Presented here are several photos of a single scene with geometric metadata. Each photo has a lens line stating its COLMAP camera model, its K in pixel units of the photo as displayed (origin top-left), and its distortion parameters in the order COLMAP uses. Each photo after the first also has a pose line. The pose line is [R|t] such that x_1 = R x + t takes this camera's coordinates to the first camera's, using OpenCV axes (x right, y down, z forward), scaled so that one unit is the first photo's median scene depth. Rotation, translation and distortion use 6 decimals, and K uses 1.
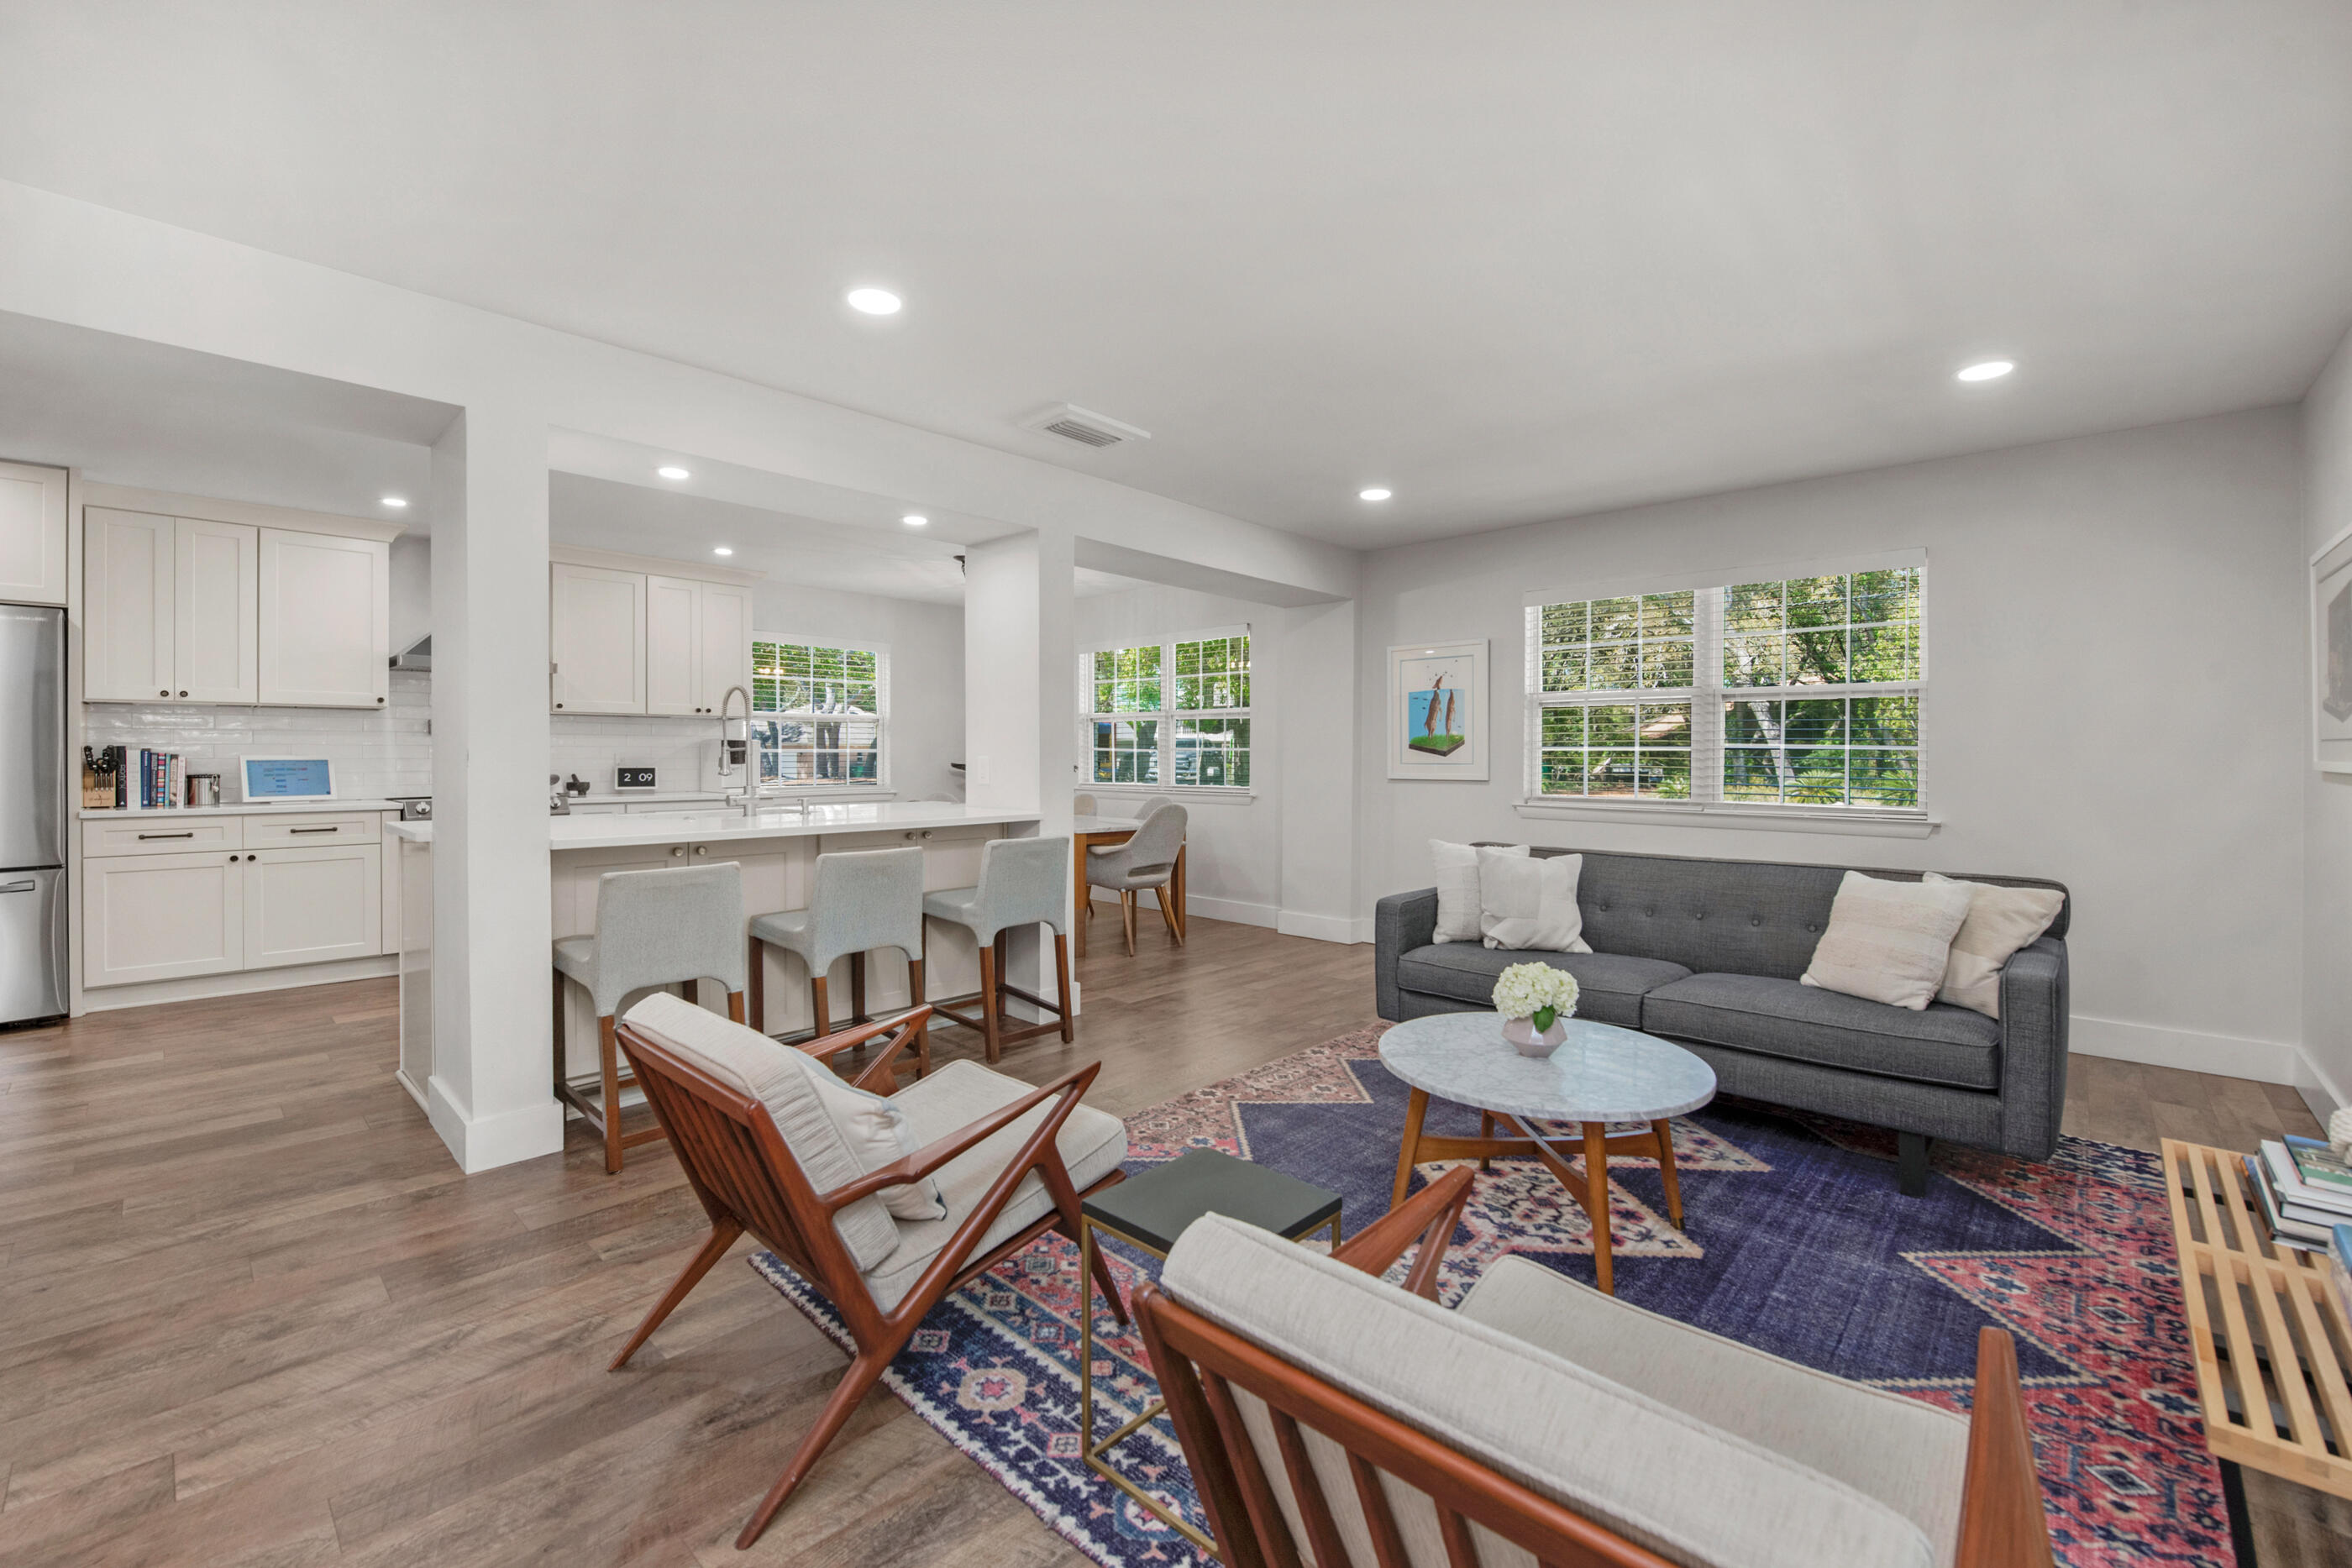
lens RADIAL K [[975.6, 0, 1180.5], [0, 975.6, 764.3], [0, 0, 1]] dist [-0.001718, -0.003779]
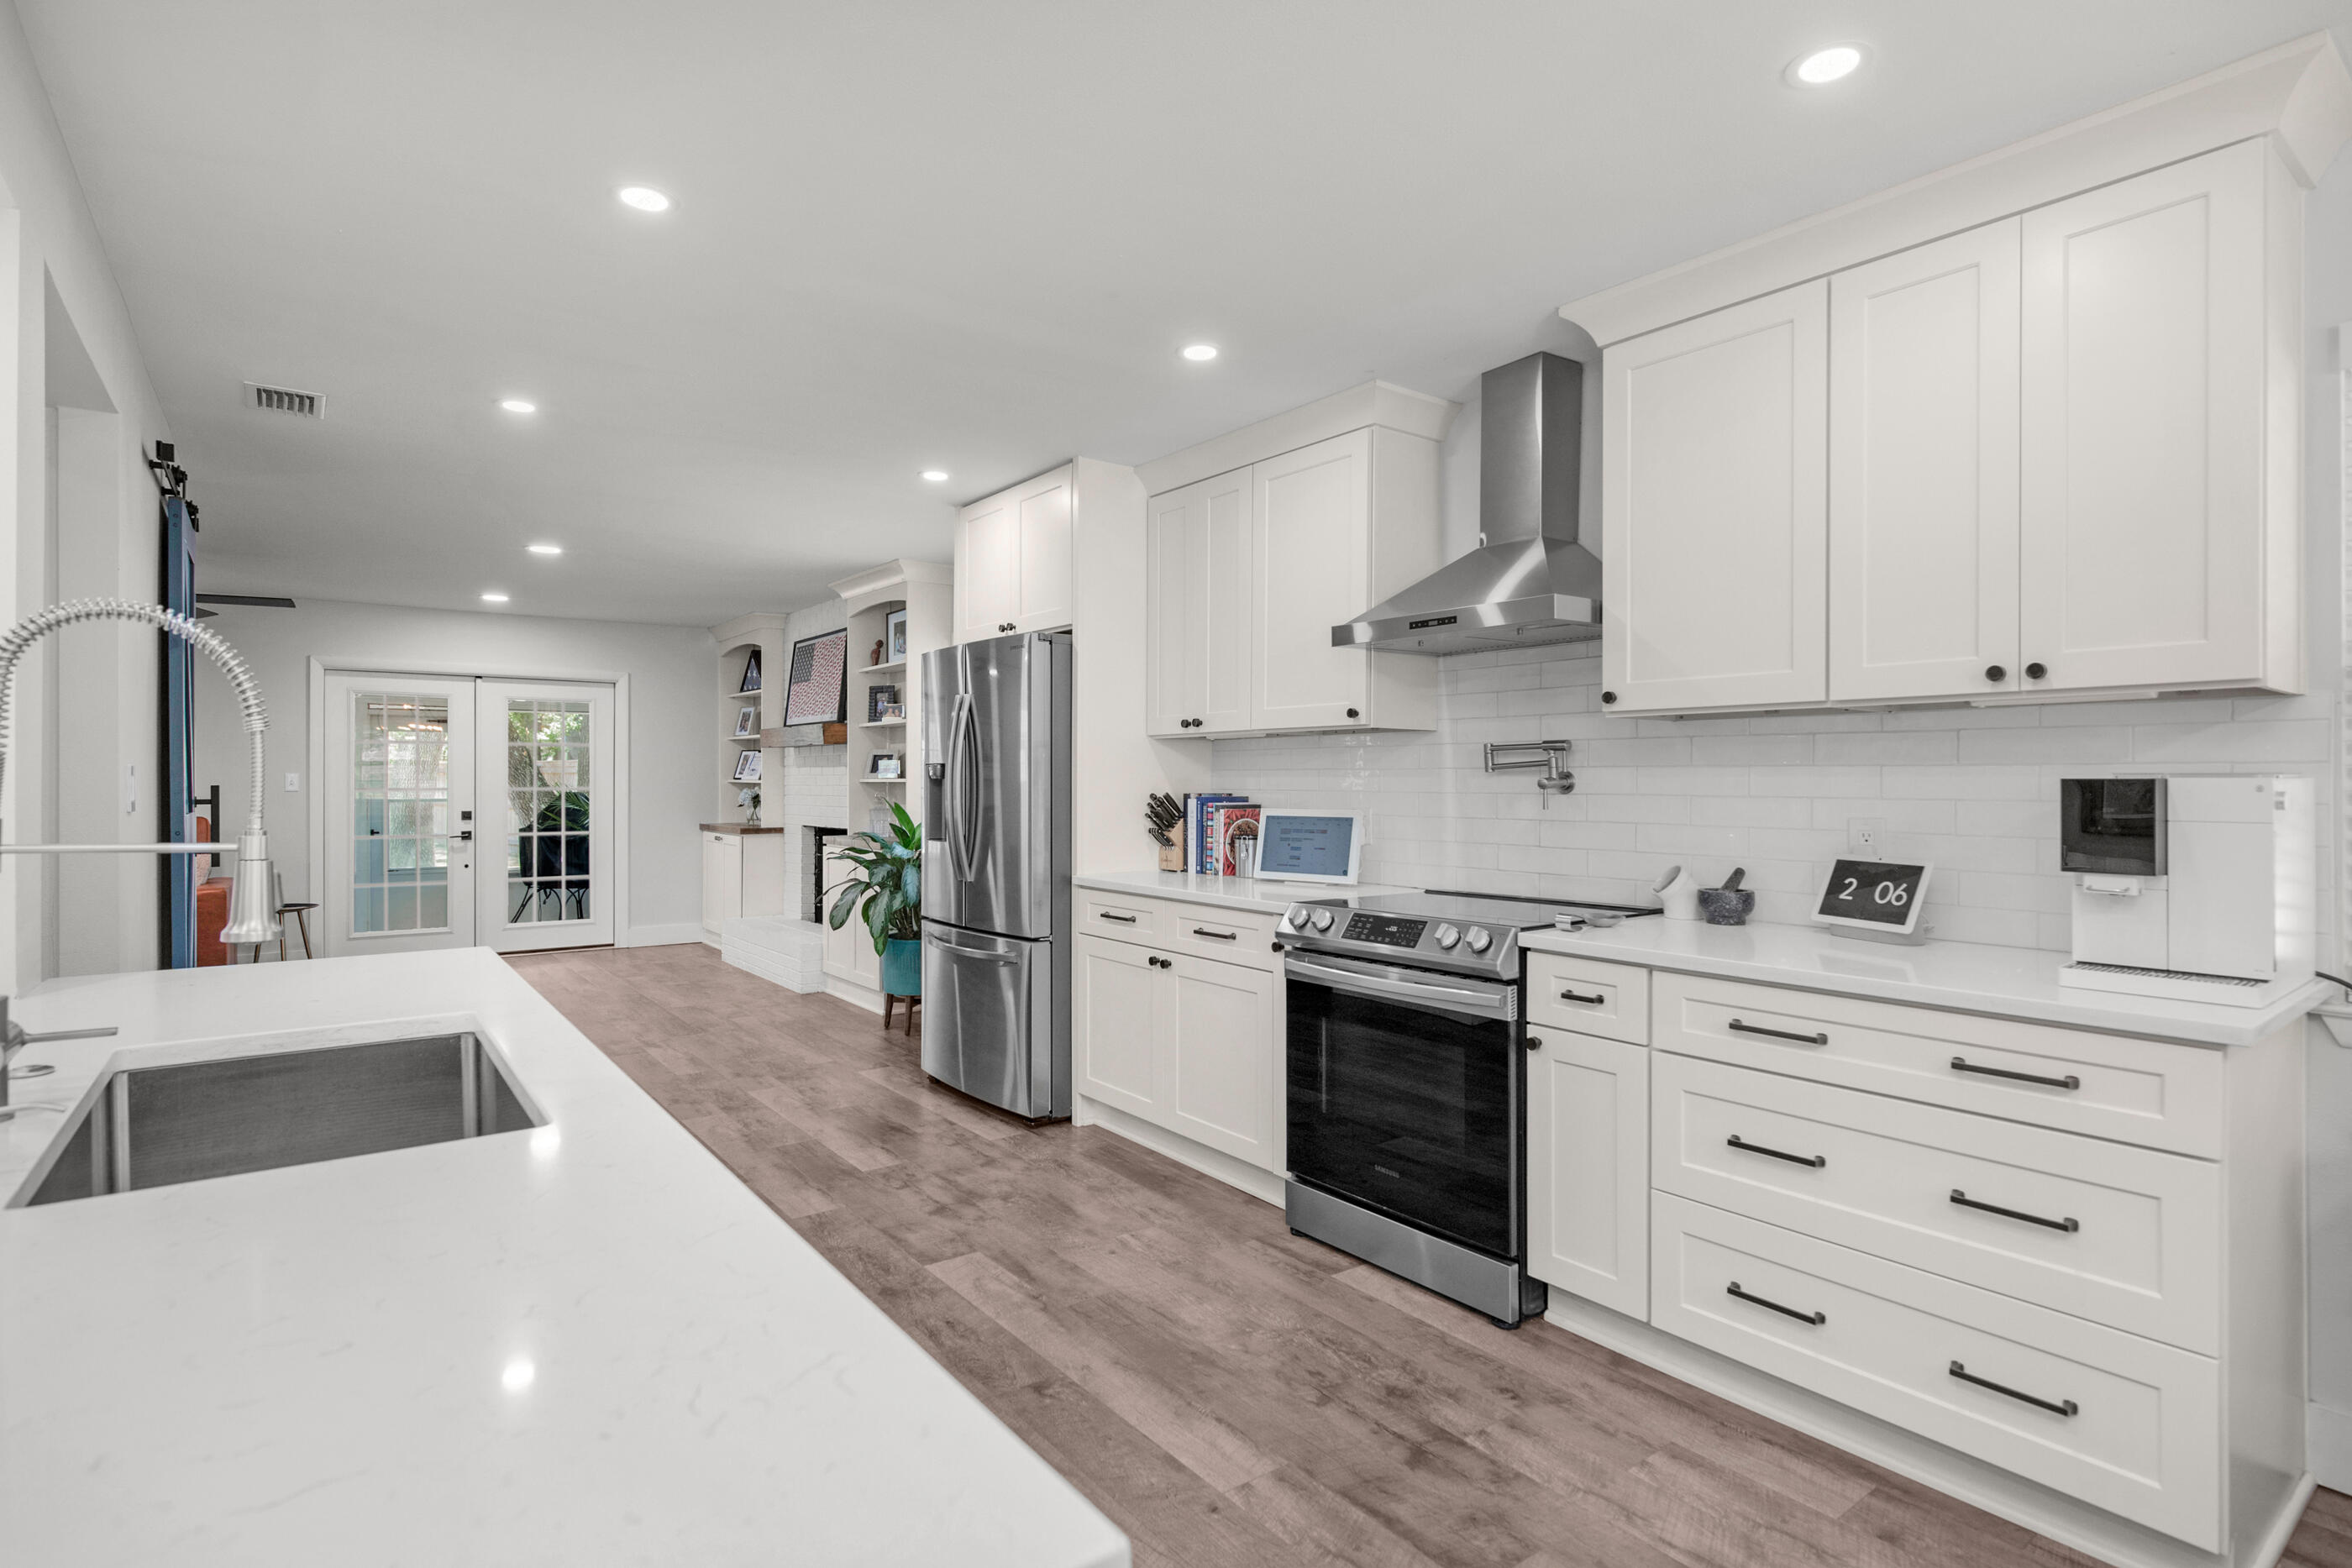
lens RADIAL K [[1202.6, 0, 1184.8], [0, 1202.6, 776.5], [0, 0, 1]] dist [0.011691, -0.000119]
pose [[-0.184758, -0.002374, -0.982781, -0.224224], [-0.011850, 0.999930, -0.000188, -0.048554], [0.982713, 0.011612, -0.184773, 1.764773]]
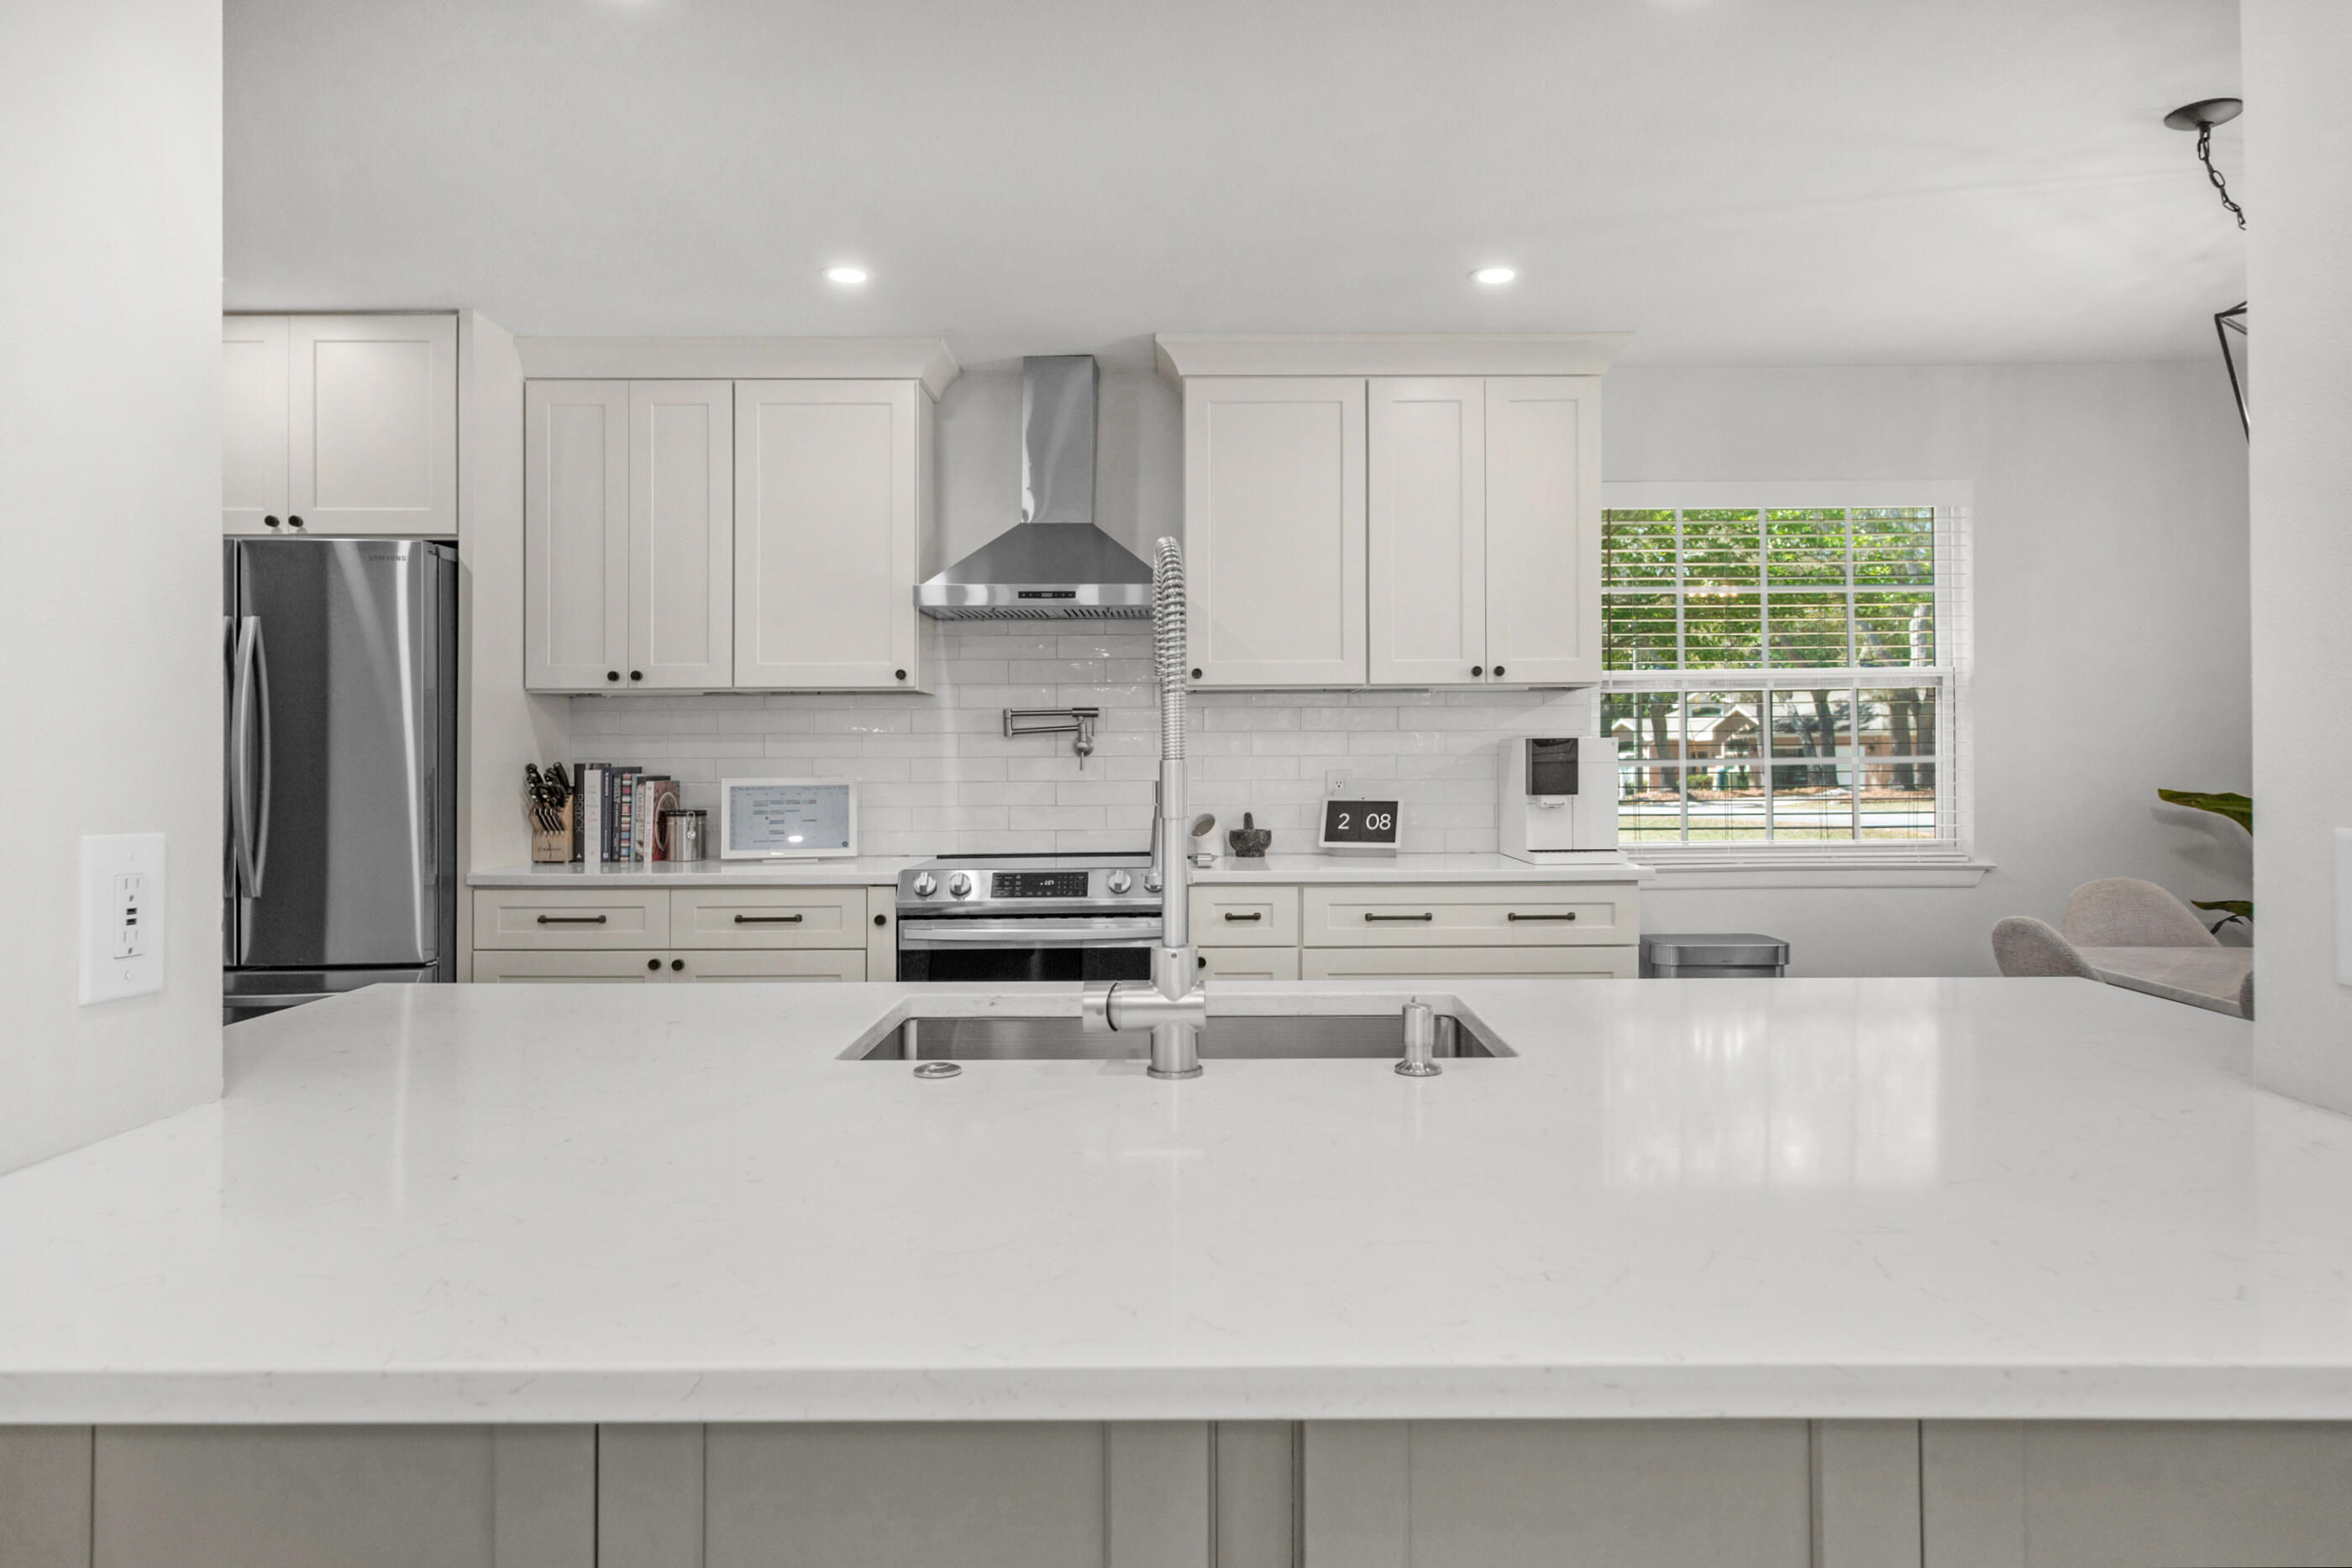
lens RADIAL K [[1520.2, 0, 1213.1], [0, 1520.2, 774.8], [0, 0, 1]] dist [0.005095, 0.000096]
pose [[0.688908, 0.005833, -0.724826, -0.170344], [-0.001838, 0.999978, 0.006300, -0.028028], [0.724847, -0.003008, 0.688903, 0.938558]]
